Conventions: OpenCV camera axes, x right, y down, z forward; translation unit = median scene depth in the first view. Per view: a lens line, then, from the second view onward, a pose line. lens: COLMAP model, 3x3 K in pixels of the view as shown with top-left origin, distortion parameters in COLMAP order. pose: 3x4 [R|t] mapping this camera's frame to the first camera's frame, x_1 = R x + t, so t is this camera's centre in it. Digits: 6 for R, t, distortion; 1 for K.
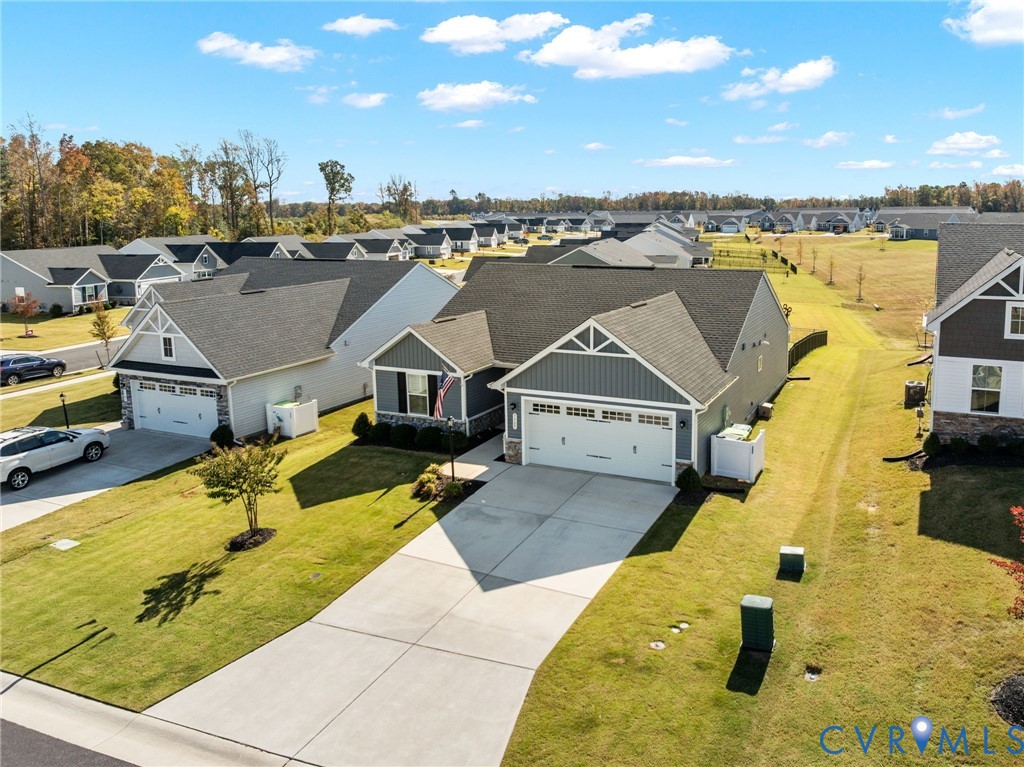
lens RADIAL K [[820.6, 0, 560.9], [0, 820.6, 337.4], [0, 0, 1]] dist [-0.038440, 0.001404]
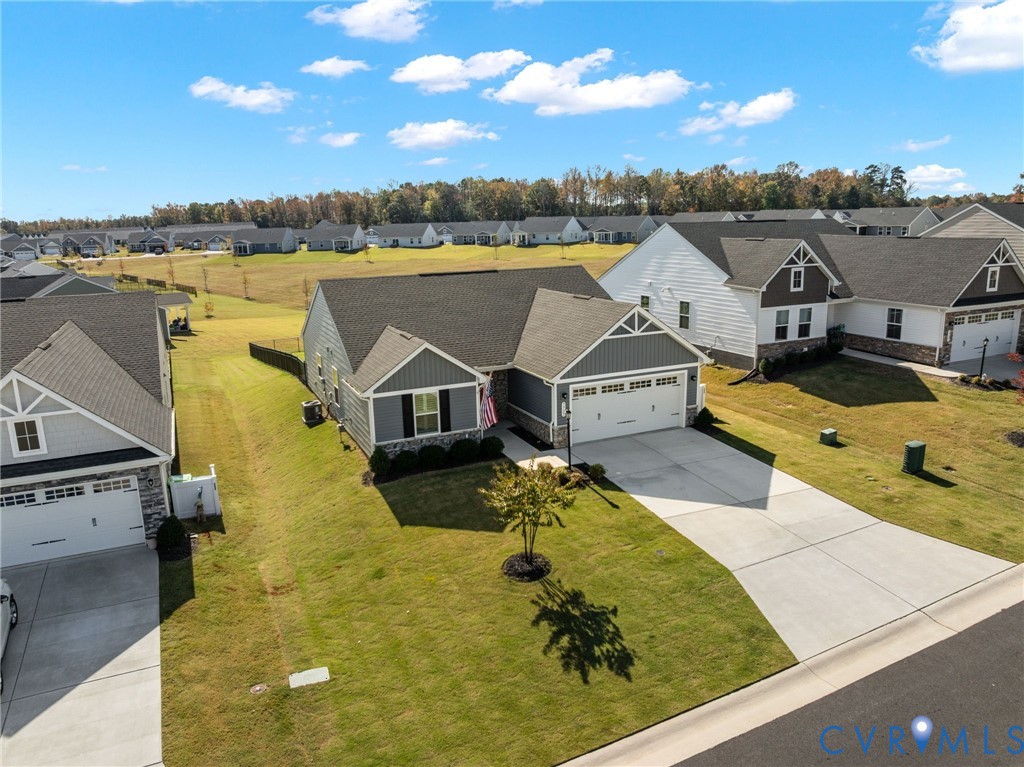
lens RADIAL K [[821.8, 0, 542.7], [0, 821.8, 383.6], [0, 0, 1]] dist [-0.029990, 0.002917]
pose [[0.610662, -0.165484, 0.774408, -0.965338], [0.141244, 0.985001, 0.099108, -0.047264], [-0.779193, 0.048859, 0.624876, 0.343418]]
